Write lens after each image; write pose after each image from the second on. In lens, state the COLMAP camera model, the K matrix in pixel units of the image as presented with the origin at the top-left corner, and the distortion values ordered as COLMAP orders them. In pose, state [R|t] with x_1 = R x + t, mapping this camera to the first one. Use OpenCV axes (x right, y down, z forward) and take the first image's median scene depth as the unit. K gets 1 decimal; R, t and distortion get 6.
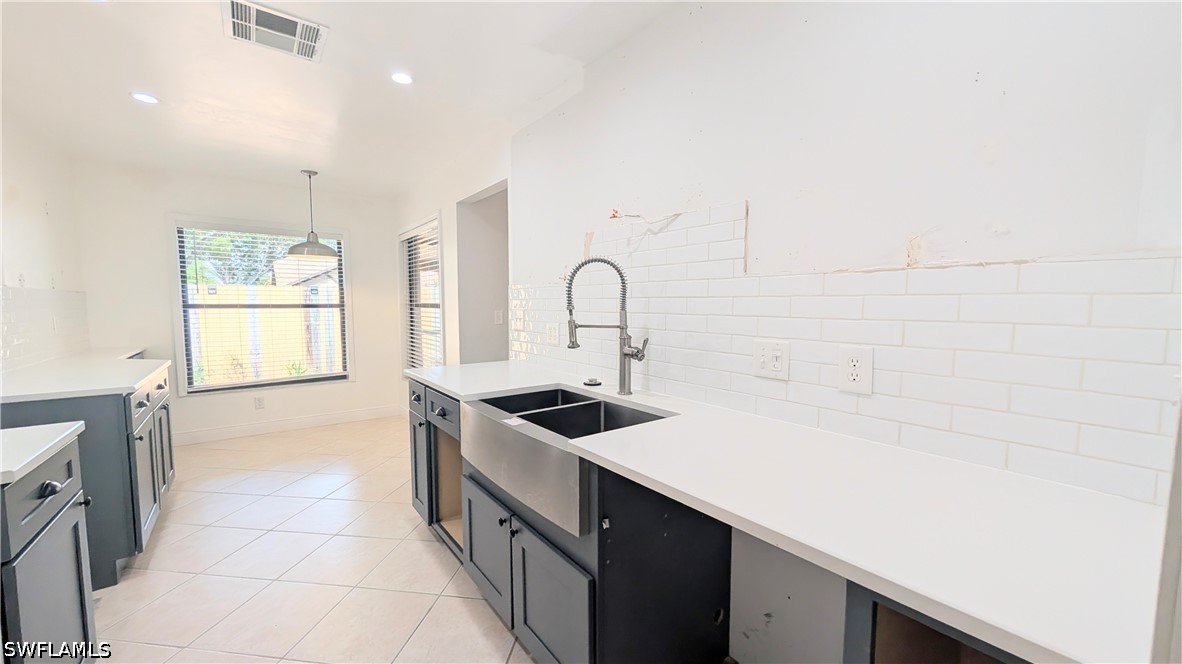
lens RADIAL K [[441.2, 0, 590.2], [0, 441.2, 335.0], [0, 0, 1]] dist [-0.001815, -0.000006]
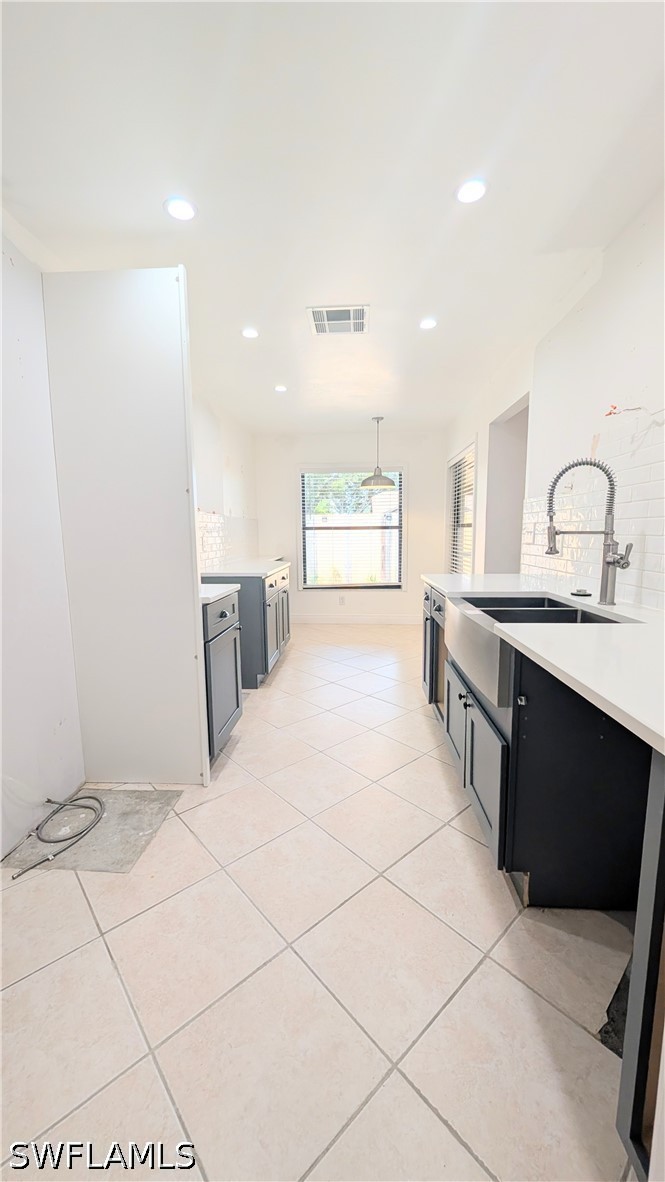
lens RADIAL K [[445.9, 0, 332.5], [0, 445.9, 591.0], [0, 0, 1]] dist [-0.001867, -0.000054]
pose [[0.754235, 0.077329, -0.652035, 0.224706], [-0.037761, 0.996506, 0.074503, 0.049694], [0.655518, -0.031571, 0.754519, -0.089697]]
